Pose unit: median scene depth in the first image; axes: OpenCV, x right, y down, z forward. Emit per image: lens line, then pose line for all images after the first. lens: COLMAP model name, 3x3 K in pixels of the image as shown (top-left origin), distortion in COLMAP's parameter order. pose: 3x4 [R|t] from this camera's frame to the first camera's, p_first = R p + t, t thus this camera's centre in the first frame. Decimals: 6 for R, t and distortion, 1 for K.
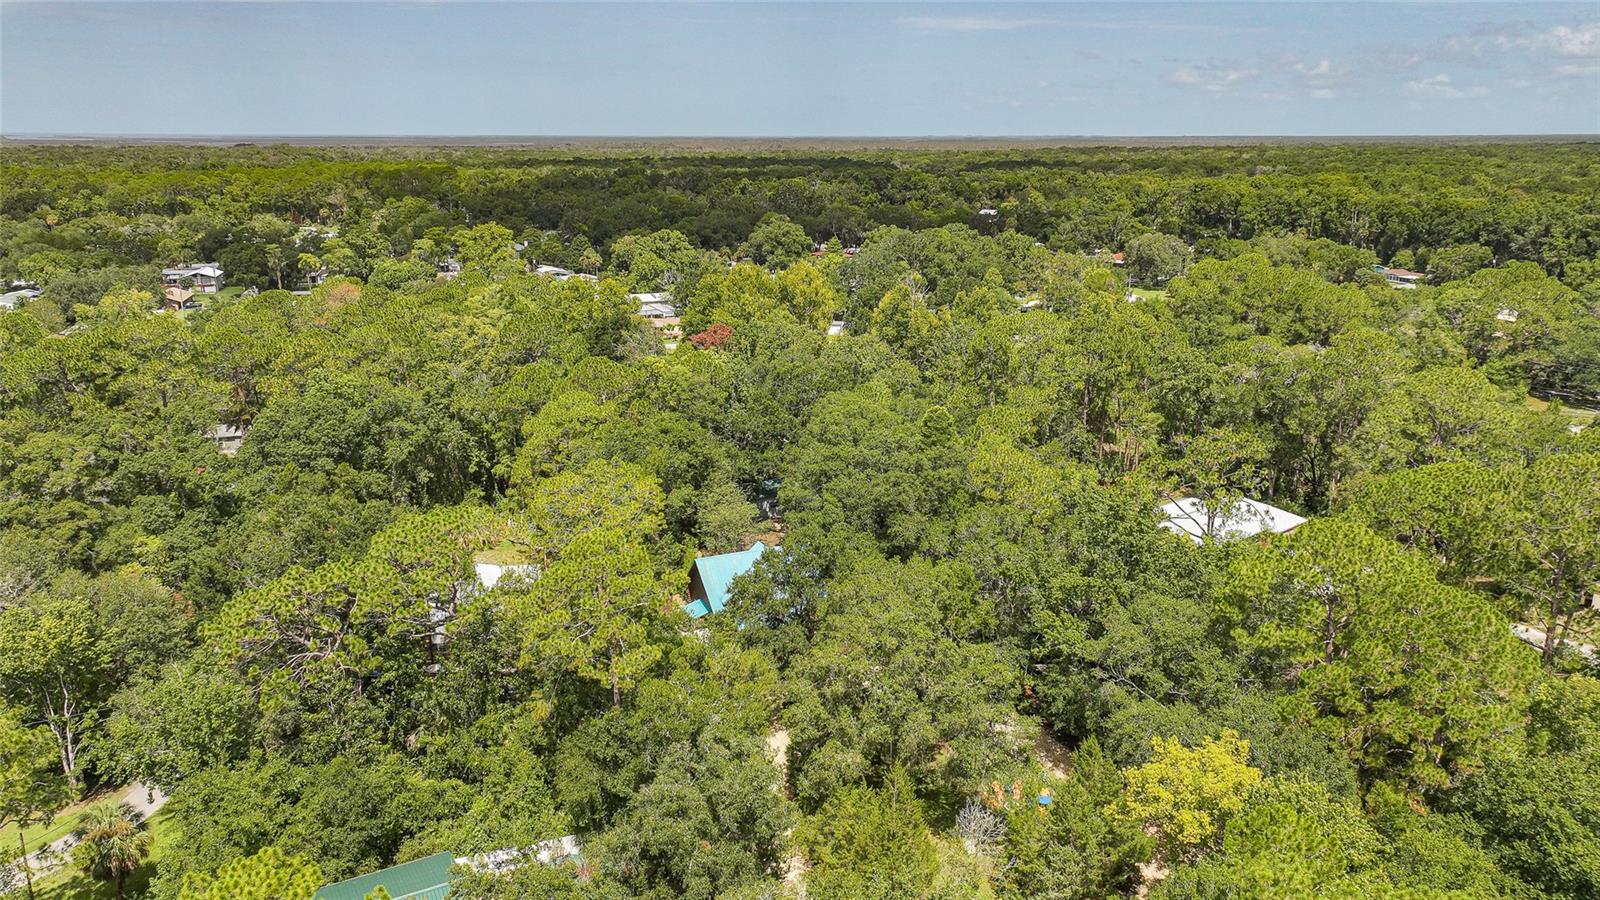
lens RADIAL K [[1095.3, 0, 800.0], [0, 1095.3, 450.0], [0, 0, 1]] dist [-0.000378, 0.002007]
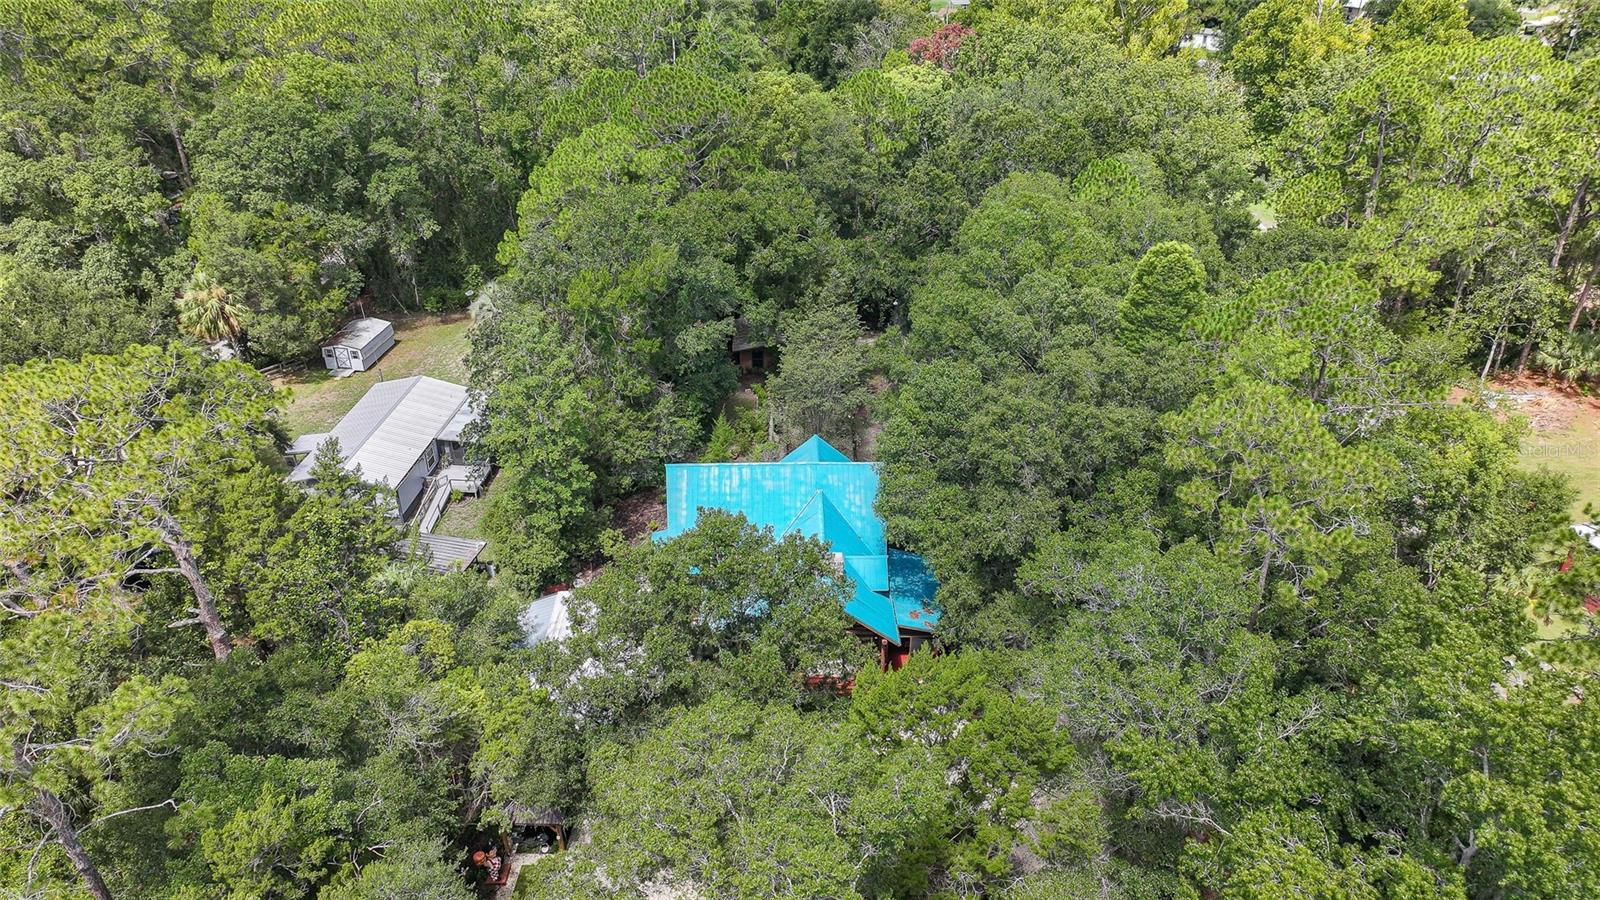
lens RADIAL K [[1095.3, 0, 800.0], [0, 1095.3, 450.0], [0, 0, 1]] dist [-0.000378, 0.002007]
pose [[0.928807, 0.193581, -0.315981, 0.109180], [-0.103146, 0.954060, 0.281301, -0.053927], [0.355919, -0.228682, 0.906105, 0.380055]]
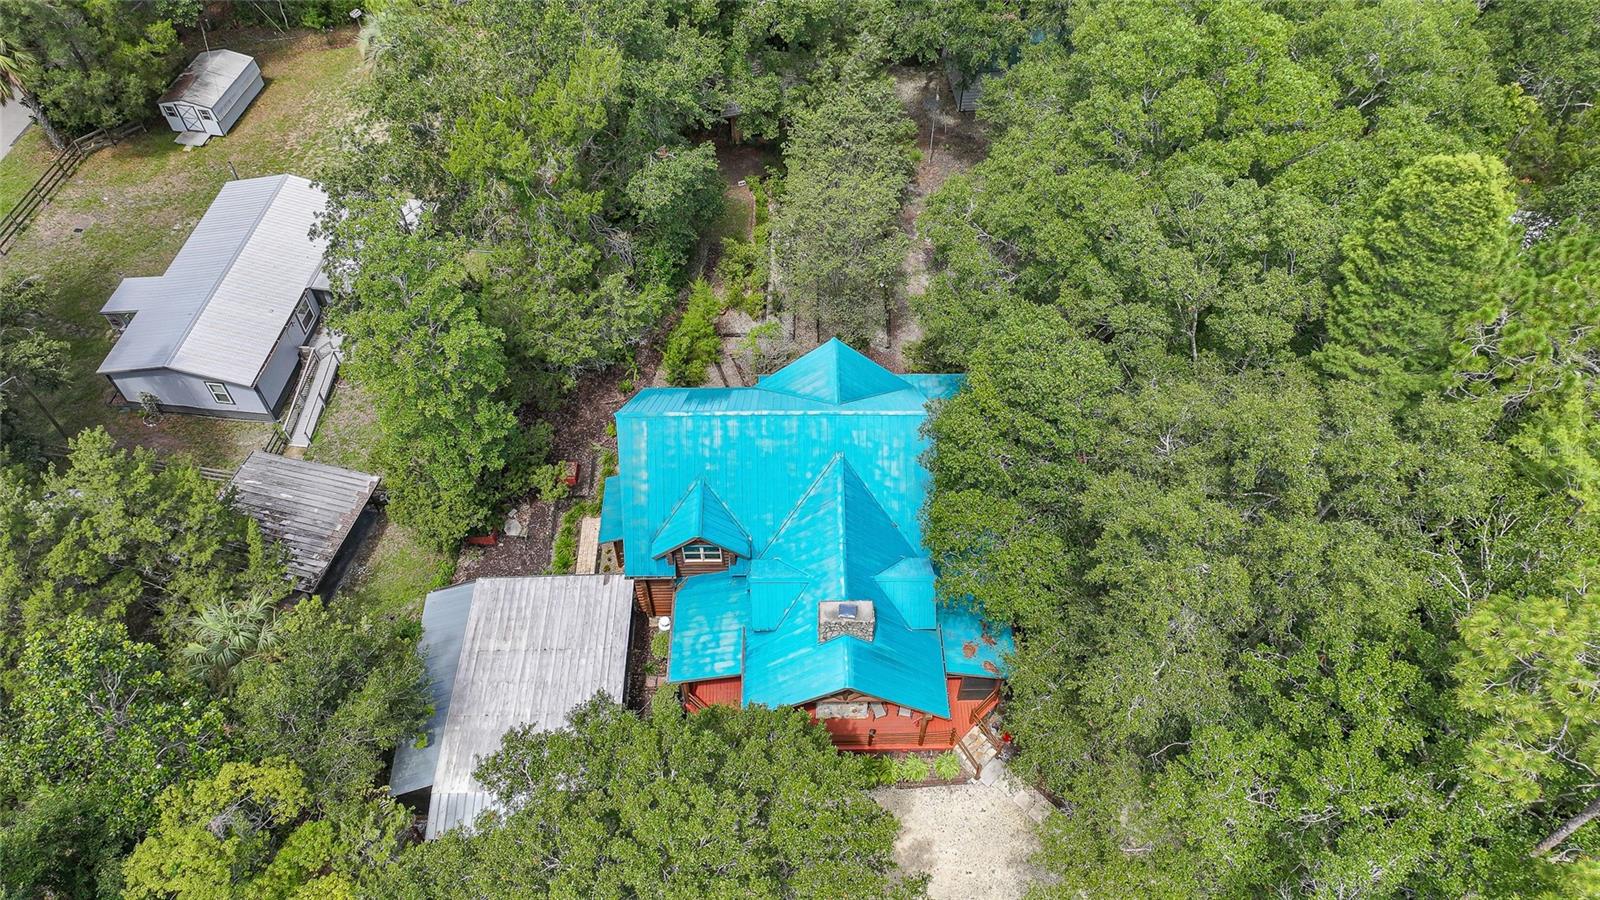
lens RADIAL K [[1105.5, 0, 809.0], [0, 1105.5, 450.3], [0, 0, 1]] dist [0.001219, 0.004299]
pose [[0.926047, 0.299364, -0.229821, 0.047814], [-0.107697, 0.793239, 0.599311, -0.095799], [0.361715, -0.530240, 0.766817, 0.528366]]
